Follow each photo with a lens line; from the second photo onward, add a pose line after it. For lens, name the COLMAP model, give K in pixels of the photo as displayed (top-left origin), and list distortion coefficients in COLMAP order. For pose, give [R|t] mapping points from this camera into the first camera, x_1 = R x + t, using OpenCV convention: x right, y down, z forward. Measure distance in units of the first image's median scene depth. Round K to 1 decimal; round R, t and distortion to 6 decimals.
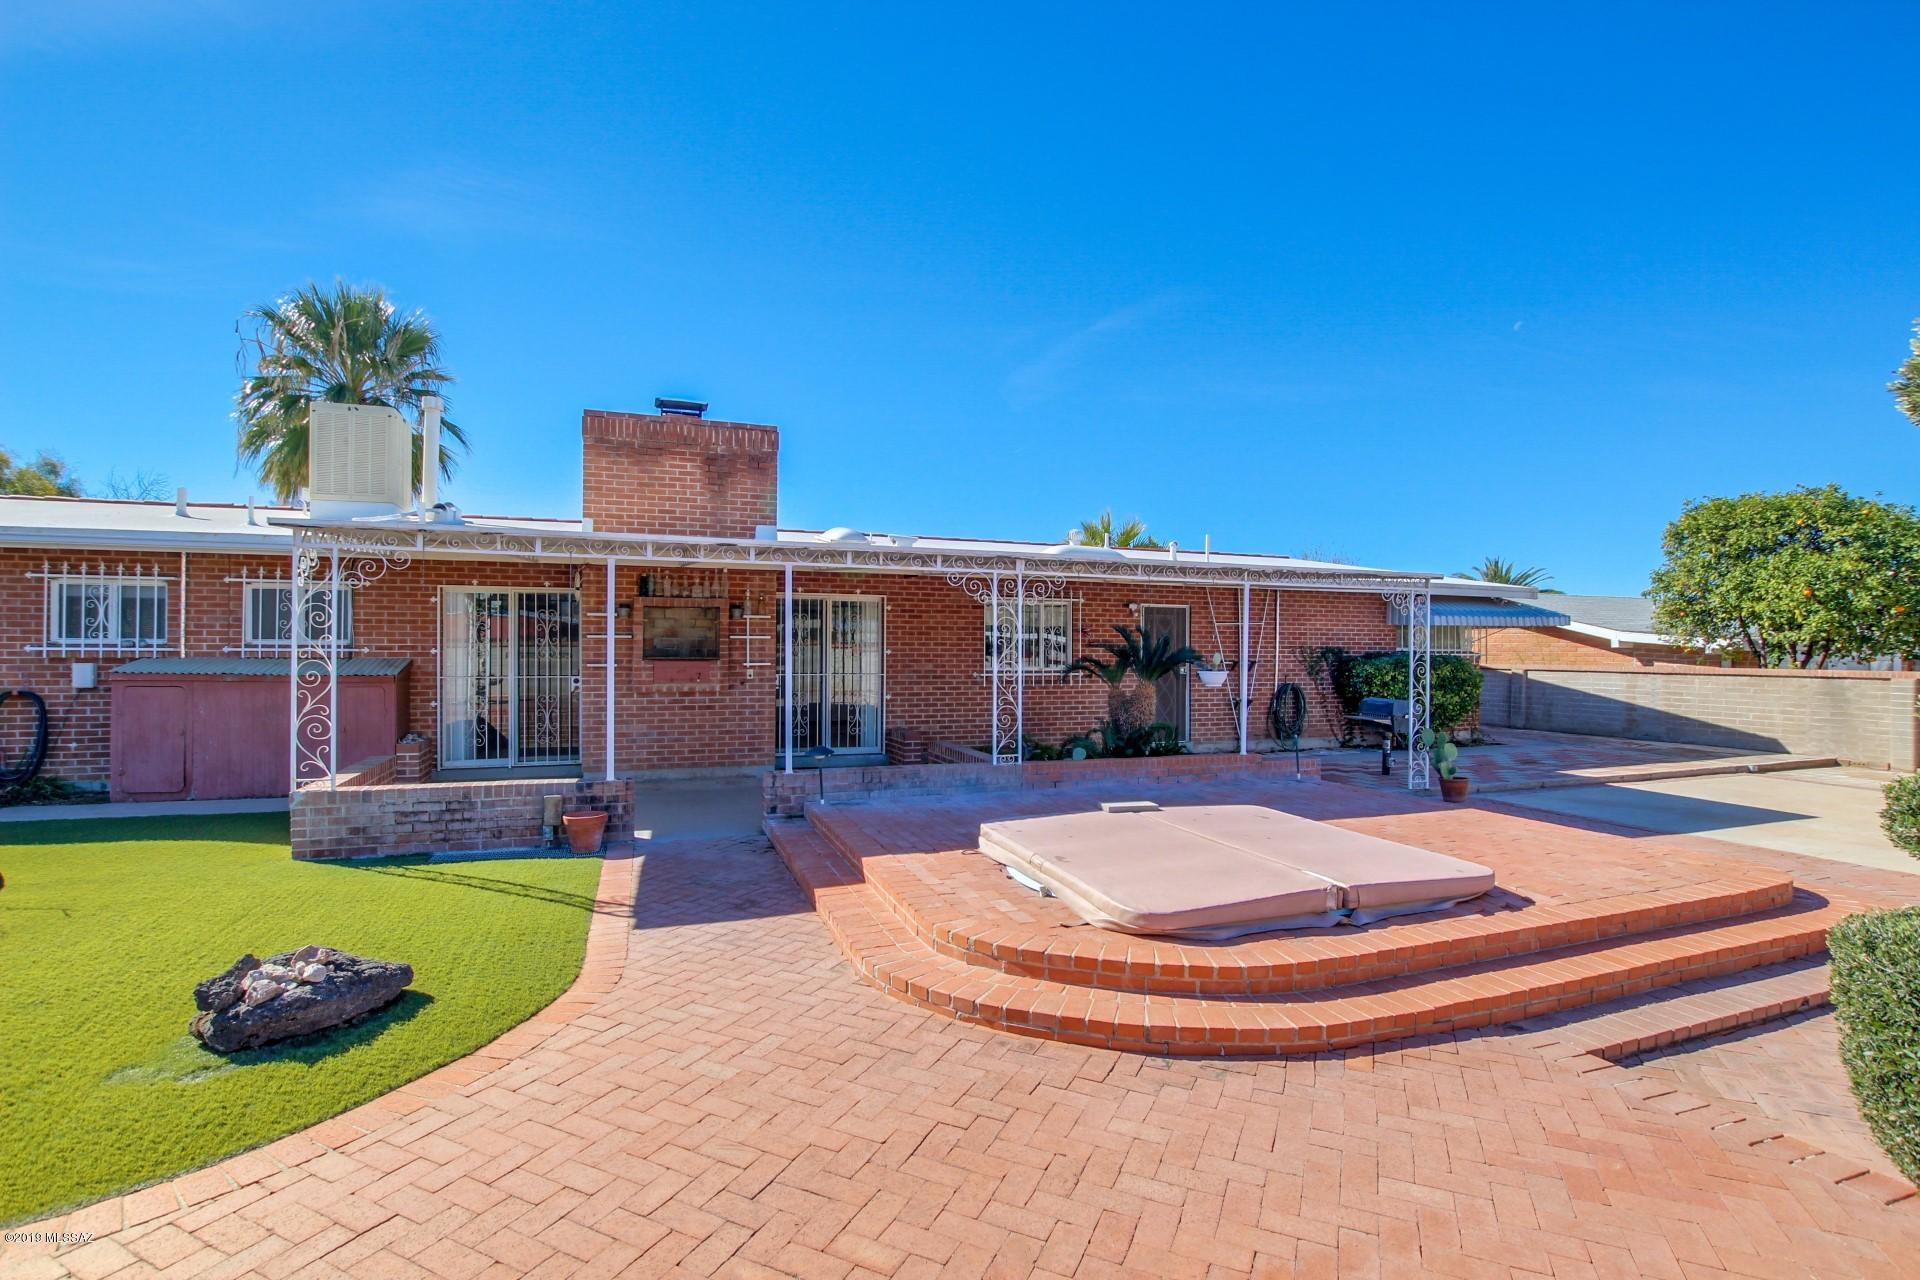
lens RADIAL K [[904.6, 0, 962.5], [0, 904.6, 649.2], [0, 0, 1]] dist [-0.022201, 0.001147]
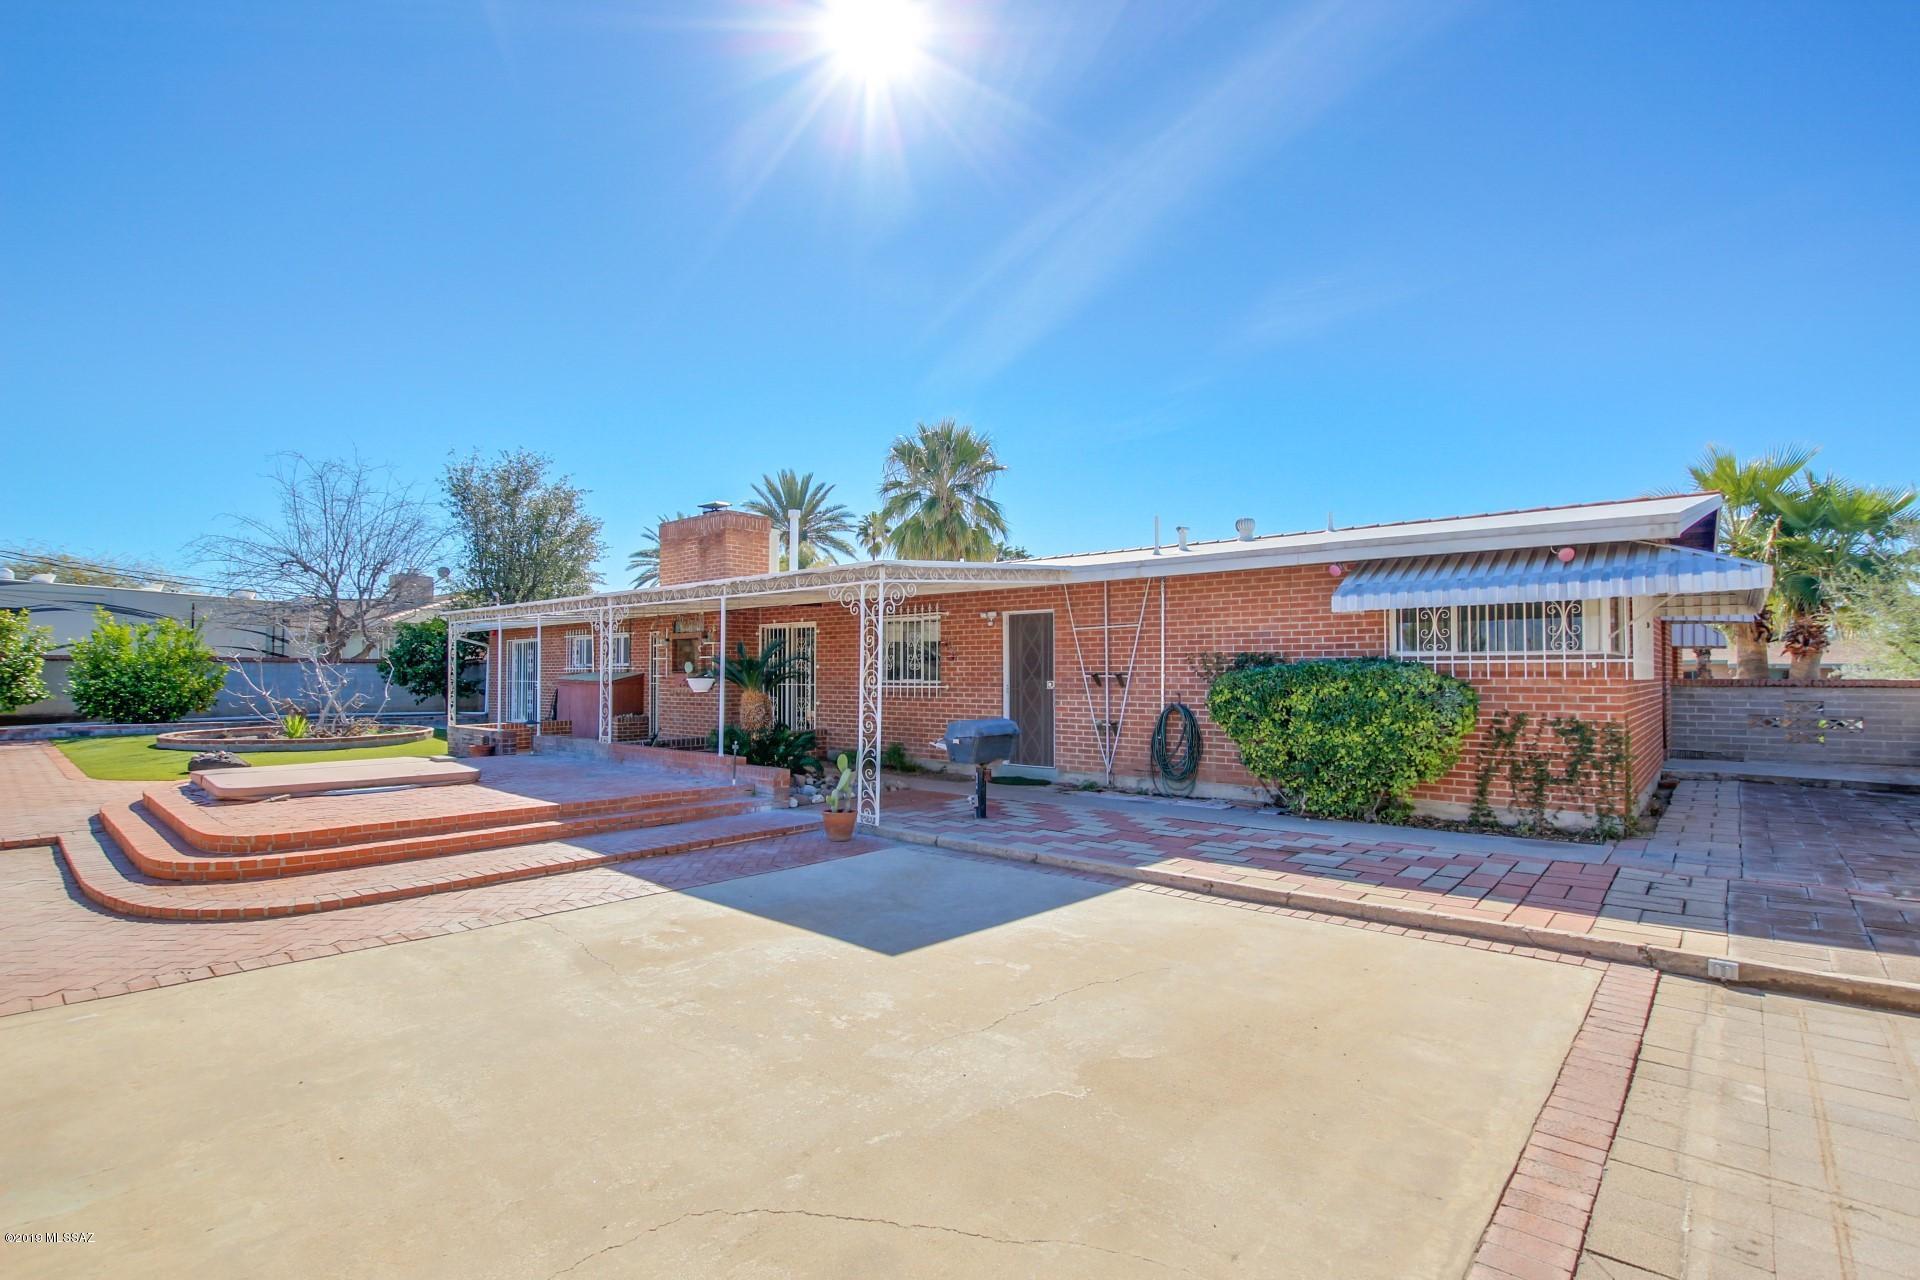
lens RADIAL K [[904.6, 0, 962.5], [0, 904.6, 649.2], [0, 0, 1]] dist [-0.022201, 0.001147]
pose [[0.475248, -0.030674, -0.879317, 1.233366], [0.003484, 0.999450, -0.032981, 0.022093], [0.879845, 0.012611, 0.475094, 0.661070]]
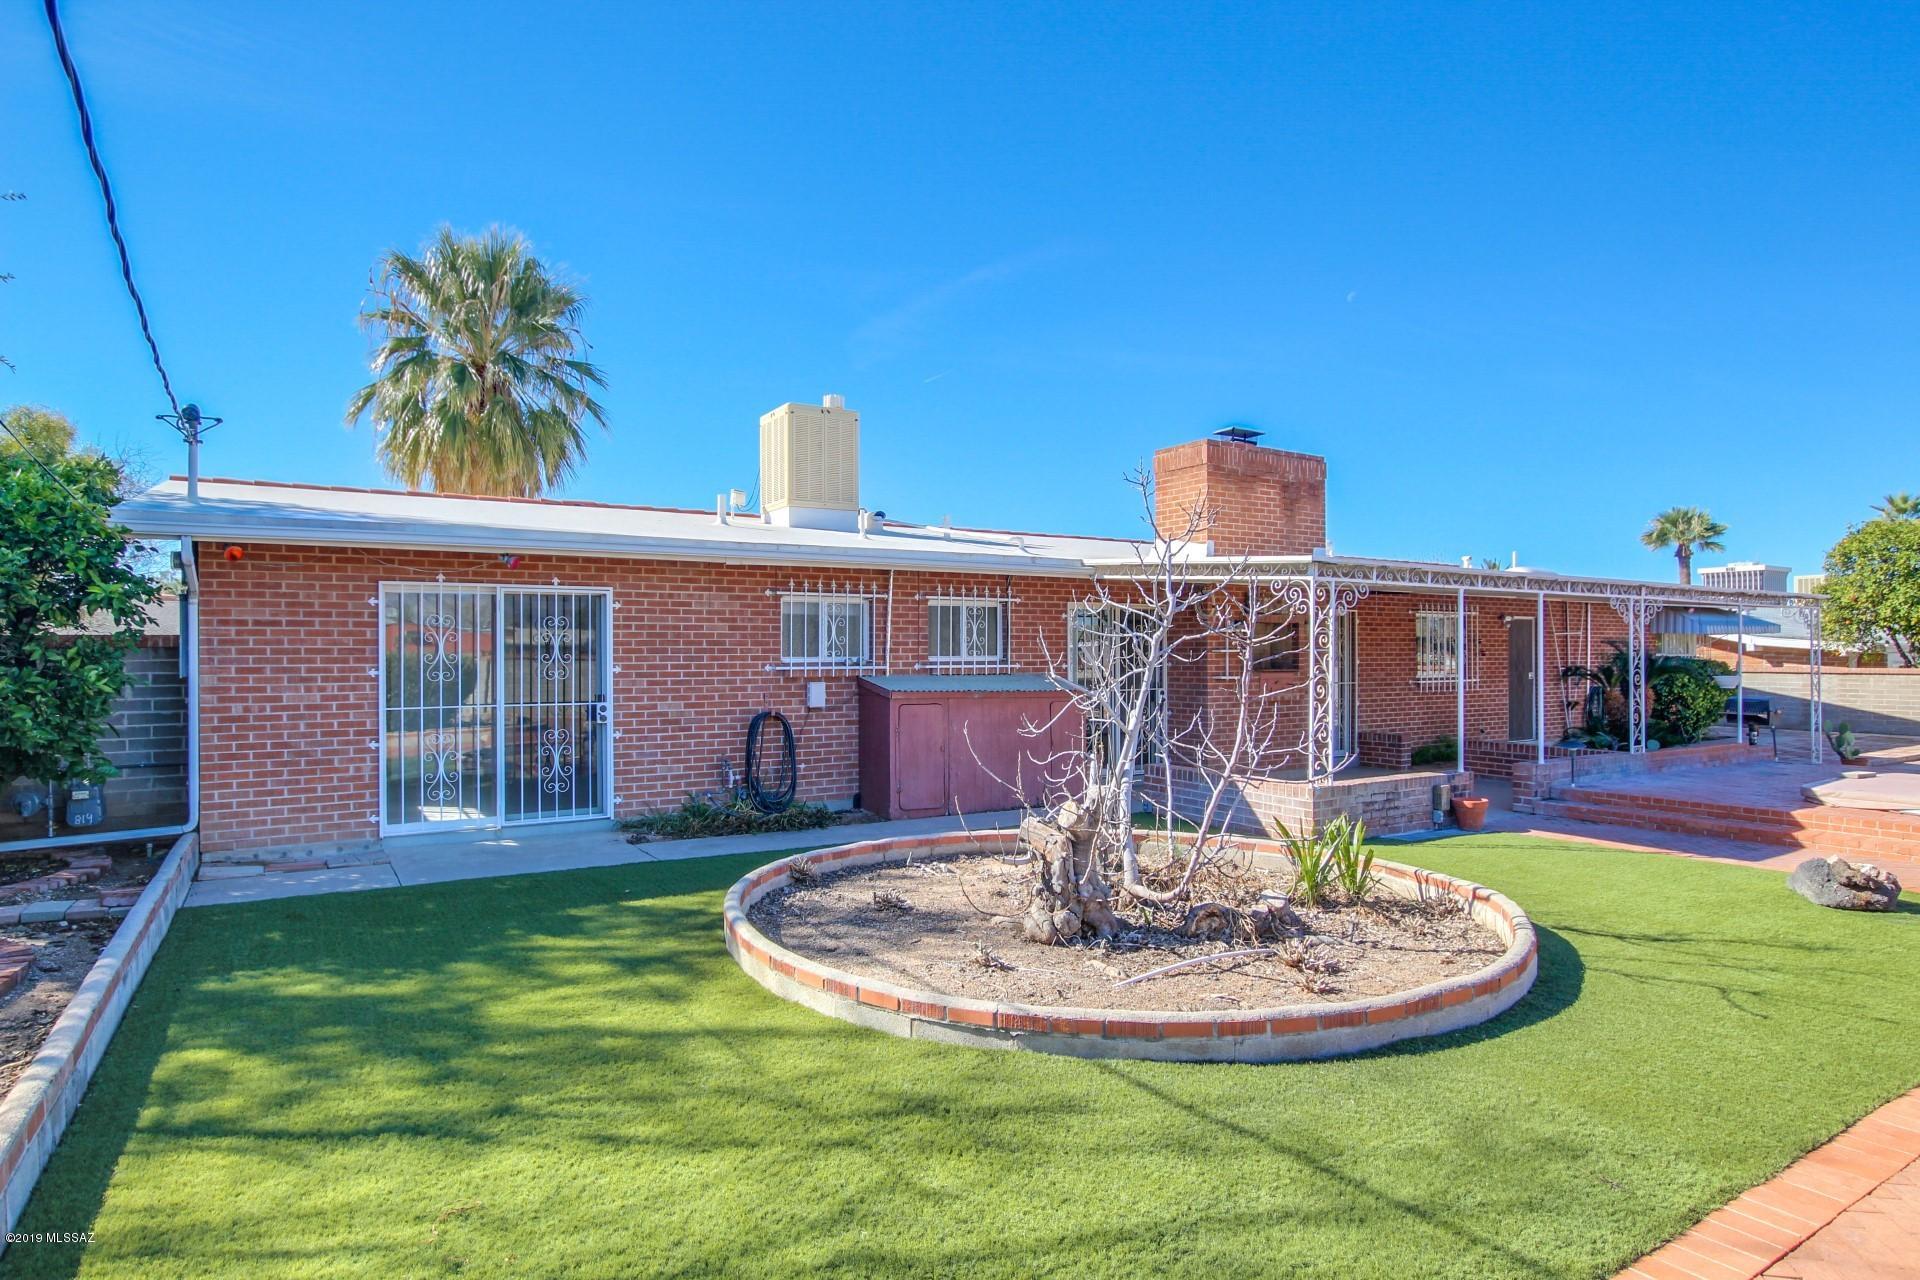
lens RADIAL K [[1091.0, 0, 960.0], [0, 1091.0, 640.0], [0, 0, 1]] dist [-0.005591, -0.000545]
pose [[0.974100, -0.005254, 0.226055, -0.946098], [0.008052, 0.999902, -0.011460, -0.013637], [-0.225973, 0.012983, 0.974047, -0.185699]]
